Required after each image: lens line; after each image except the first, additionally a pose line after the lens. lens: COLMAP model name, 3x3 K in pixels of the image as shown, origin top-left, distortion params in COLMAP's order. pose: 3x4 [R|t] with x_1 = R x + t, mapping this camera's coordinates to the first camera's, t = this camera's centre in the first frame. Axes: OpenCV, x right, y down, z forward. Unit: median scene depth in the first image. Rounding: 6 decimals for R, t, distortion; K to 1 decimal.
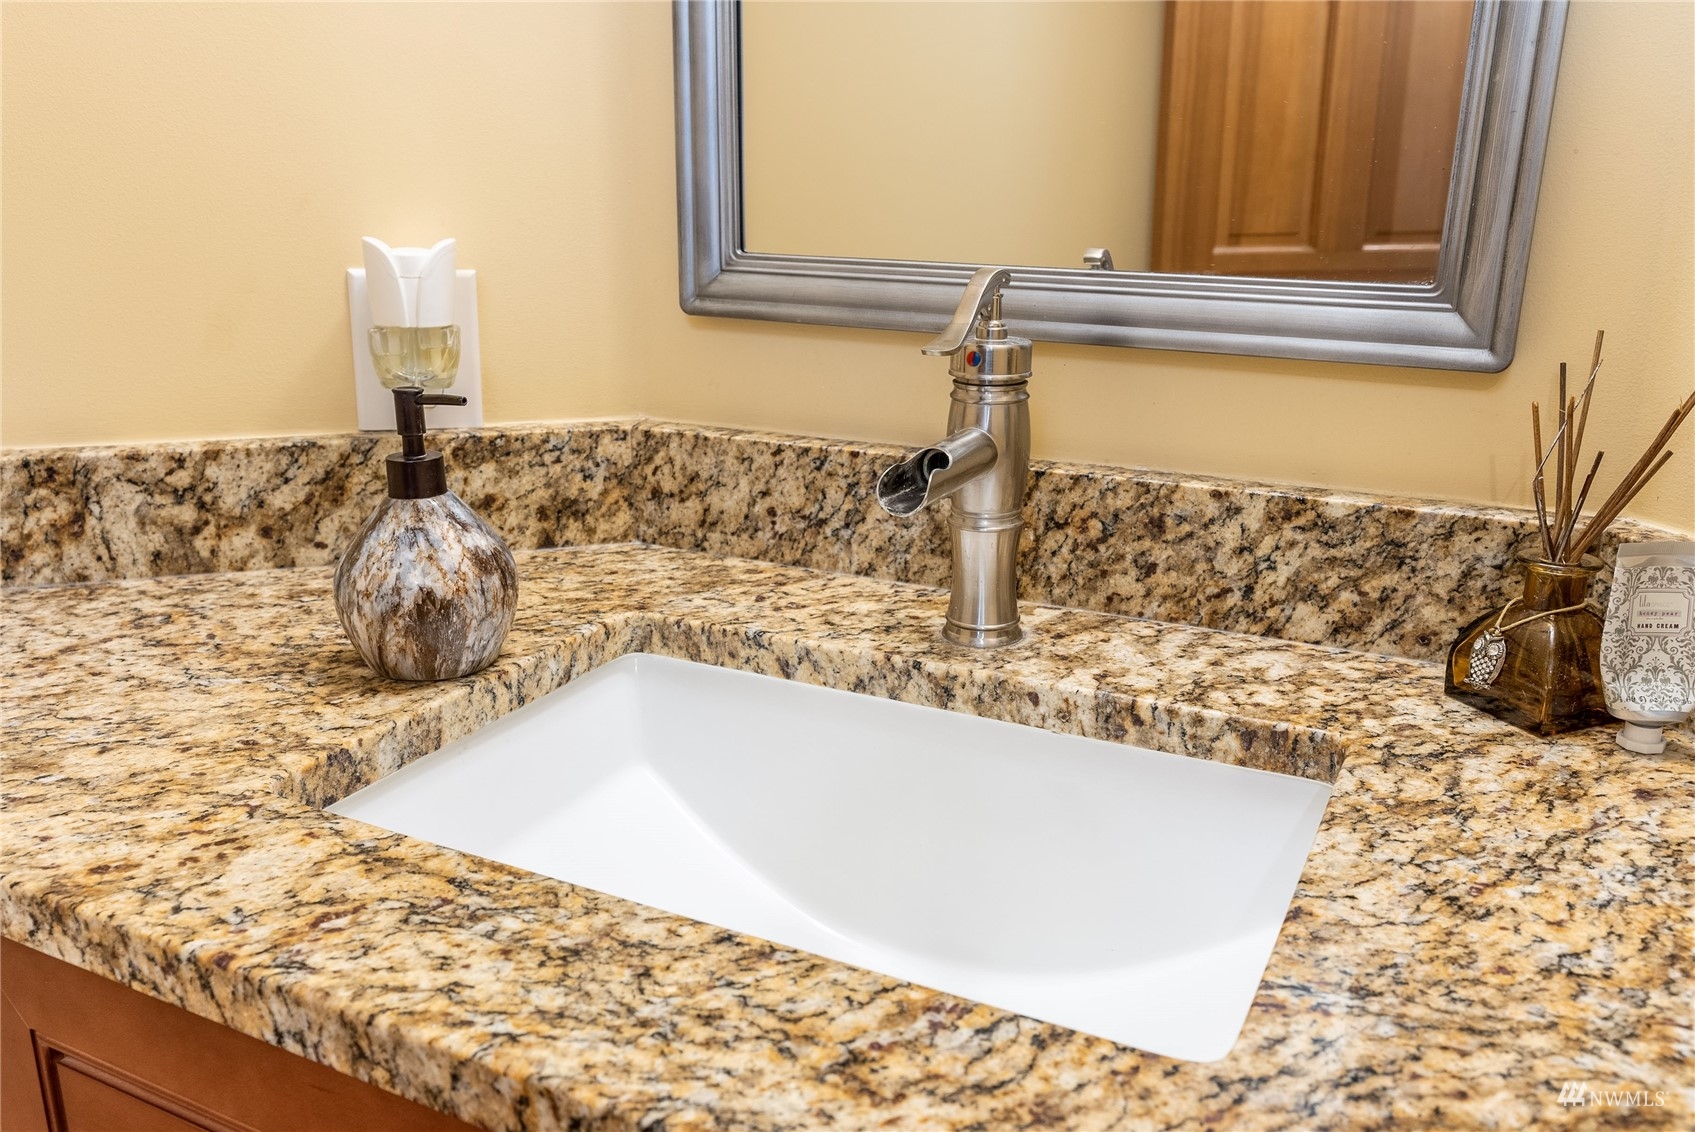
lens RADIAL K [[1373.1, 0, 847.5], [0, 1373.1, 566.0], [0, 0, 1]] dist [0.003171, -0.001334]
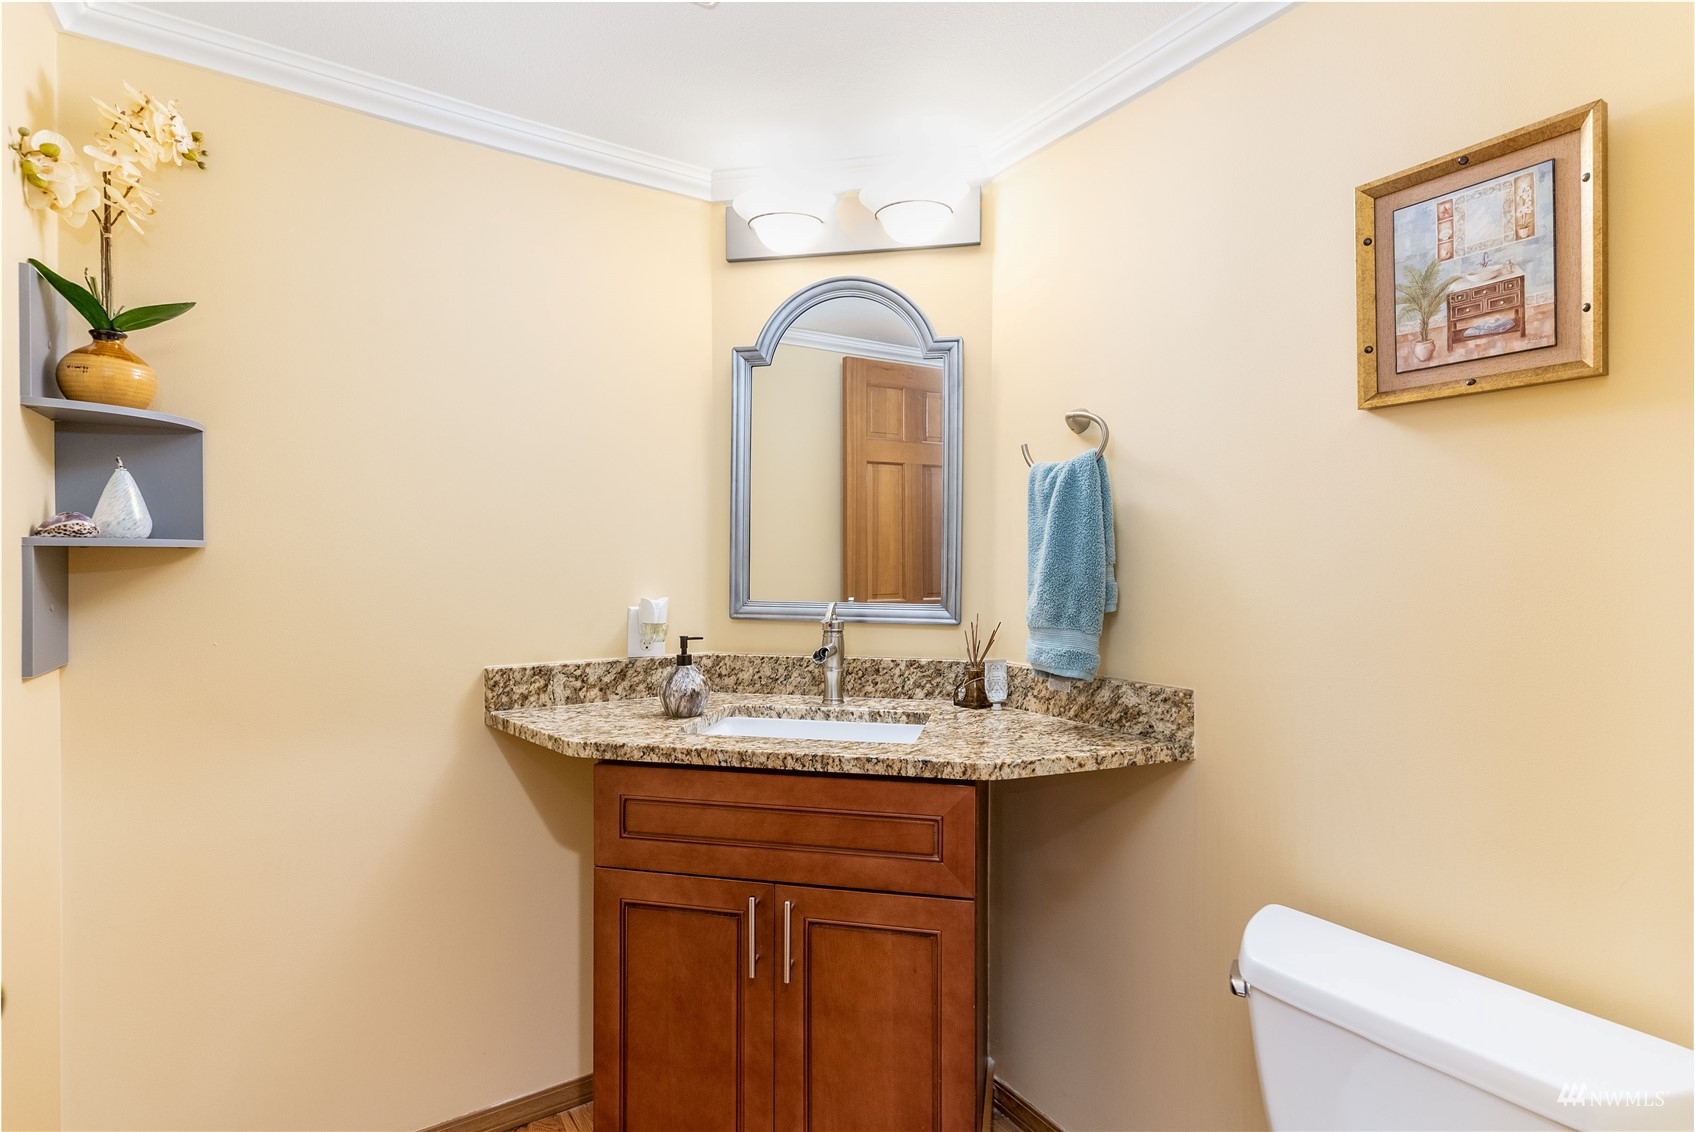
lens RADIAL K [[822.3, 0, 844.7], [0, 822.3, 556.3], [0, 0, 1]] dist [-0.001453, 0.000032]
pose [[0.967646, -0.001728, 0.252305, -0.403049], [0.073020, 0.959102, -0.273482, 0.265538], [-0.241514, 0.283057, 0.928197, -1.075122]]
